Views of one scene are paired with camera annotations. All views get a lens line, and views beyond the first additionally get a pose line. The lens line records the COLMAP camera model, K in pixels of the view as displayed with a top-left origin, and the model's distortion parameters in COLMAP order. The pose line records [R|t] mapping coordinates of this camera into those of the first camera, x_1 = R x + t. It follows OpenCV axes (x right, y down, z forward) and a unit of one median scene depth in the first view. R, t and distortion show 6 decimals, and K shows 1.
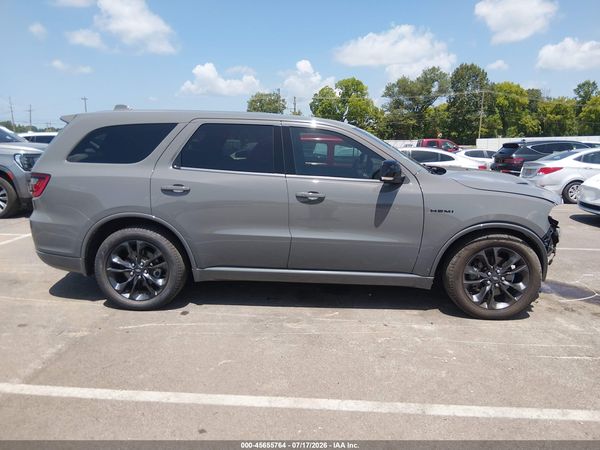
lens RADIAL K [[457.0, 0, 300.0], [0, 457.0, 225.0], [0, 0, 1]] dist [0.083554, -0.152511]
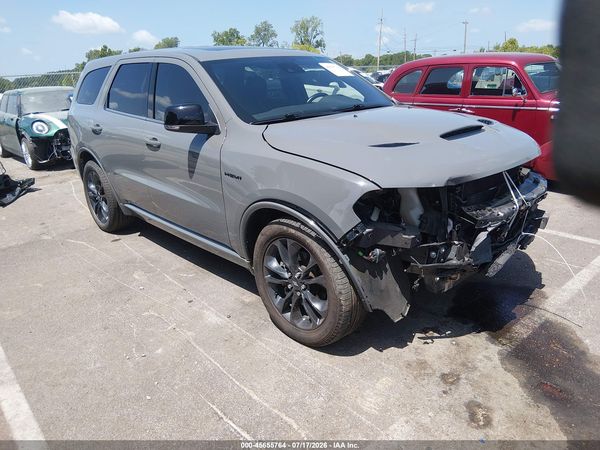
lens RADIAL K [[457.0, 0, 300.0], [0, 457.0, 225.0], [0, 0, 1]] dist [0.083554, -0.152511]
pose [[0.712413, 0.183271, -0.677407, 0.836332], [-0.082942, 0.980520, 0.178049, -0.086659], [0.696842, -0.070658, 0.713736, 0.510274]]
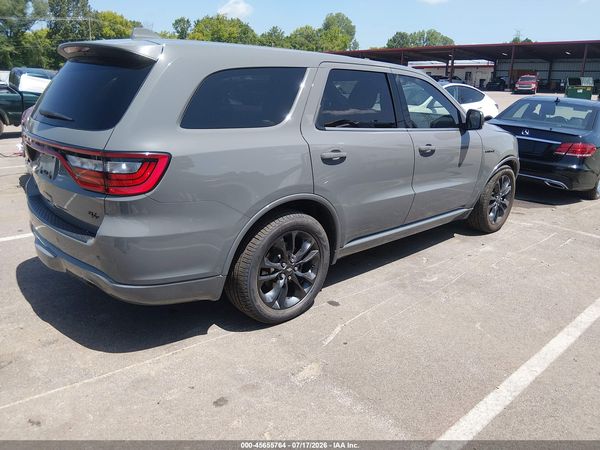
lens RADIAL K [[451.0, 0, 298.4], [0, 451.0, 235.0], [0, 0, 1]] dist [-0.007342, -0.003512]
pose [[0.702120, -0.223098, 0.676206, -0.833598], [0.108847, 0.972116, 0.207708, -0.110291], [-0.703690, -0.072233, 0.706826, 0.474639]]
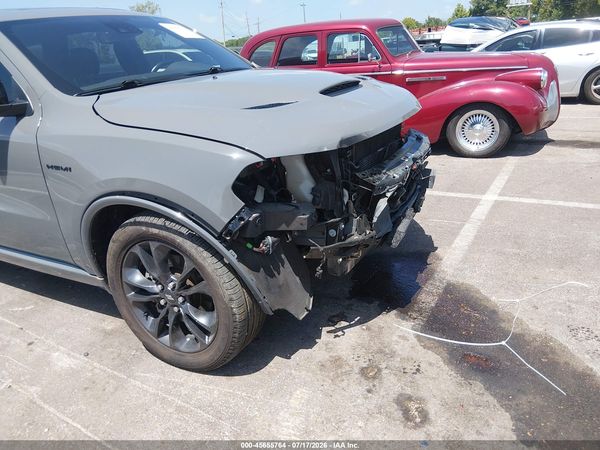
lens RADIAL K [[457.0, 0, 300.0], [0, 457.0, 225.0], [0, 0, 1]] dist [0.083554, -0.152511]
pose [[0.889244, 0.079433, -0.450483, 0.754364], [0.009795, 0.981275, 0.192362, -0.062091], [0.457328, -0.175469, 0.871815, 0.603222]]
